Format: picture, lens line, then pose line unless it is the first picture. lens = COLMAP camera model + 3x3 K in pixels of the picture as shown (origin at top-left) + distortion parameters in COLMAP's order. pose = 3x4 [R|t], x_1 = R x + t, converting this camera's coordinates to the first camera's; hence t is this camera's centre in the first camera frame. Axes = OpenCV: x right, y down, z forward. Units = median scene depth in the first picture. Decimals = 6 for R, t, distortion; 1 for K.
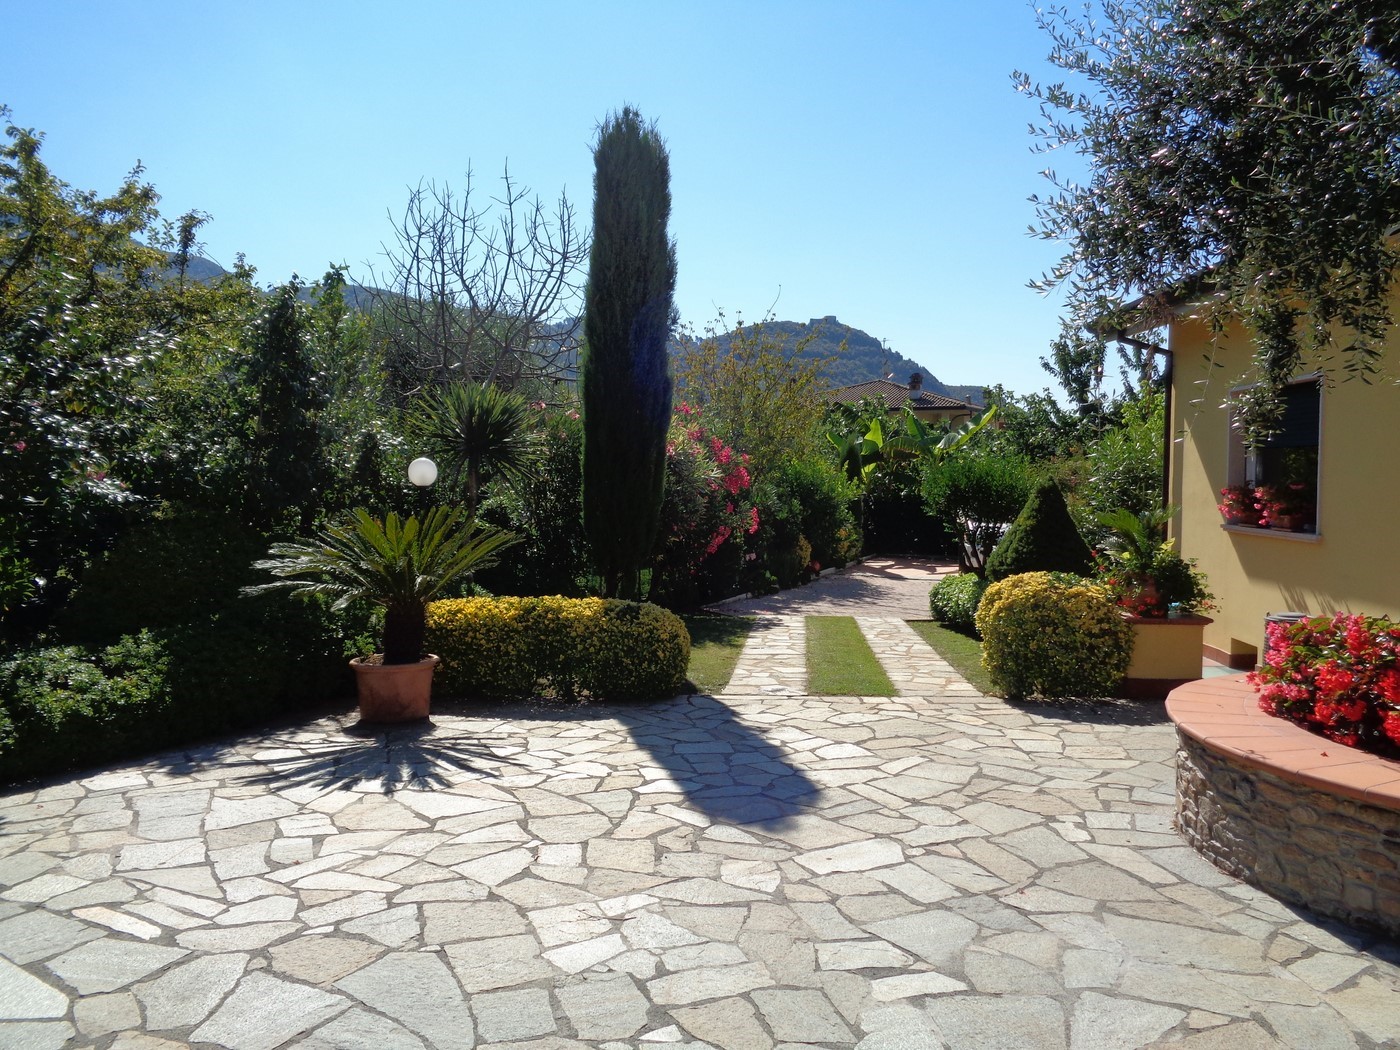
lens RADIAL K [[1033.1, 0, 705.1], [0, 1033.1, 521.1], [0, 0, 1]] dist [-0.007711, 0.000949]
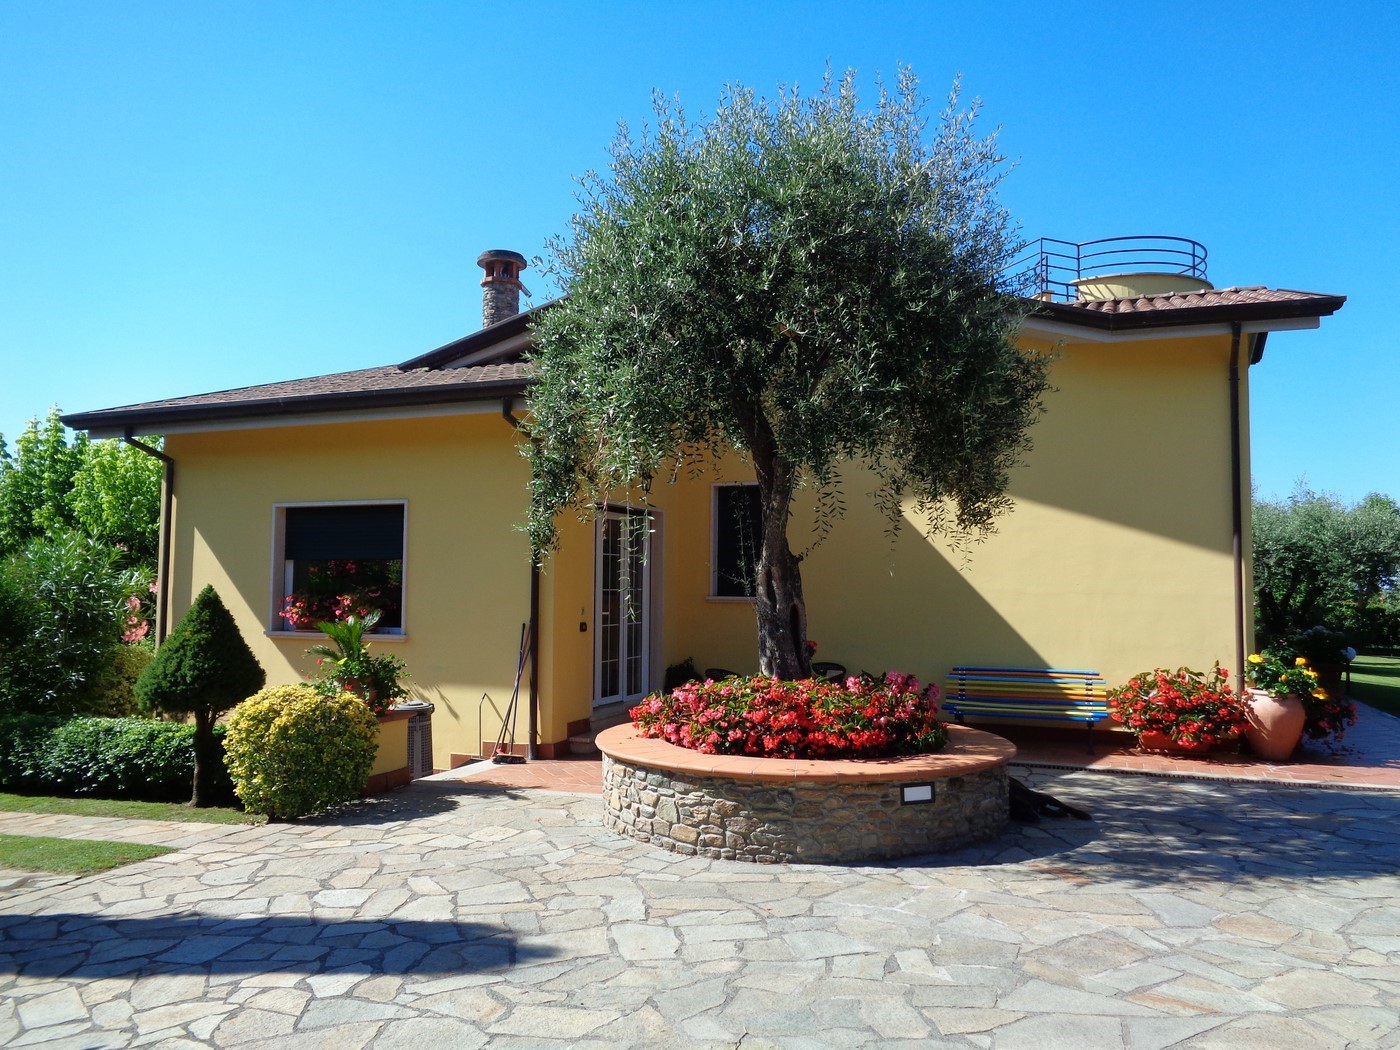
lens RADIAL K [[1033.1, 0, 705.1], [0, 1033.1, 521.1], [0, 0, 1]] dist [-0.007711, 0.000949]
pose [[0.330931, 0.058224, 0.941857, -0.877788], [0.038909, 0.996404, -0.075267, -0.029584], [-0.942853, 0.061555, 0.327475, 0.558765]]
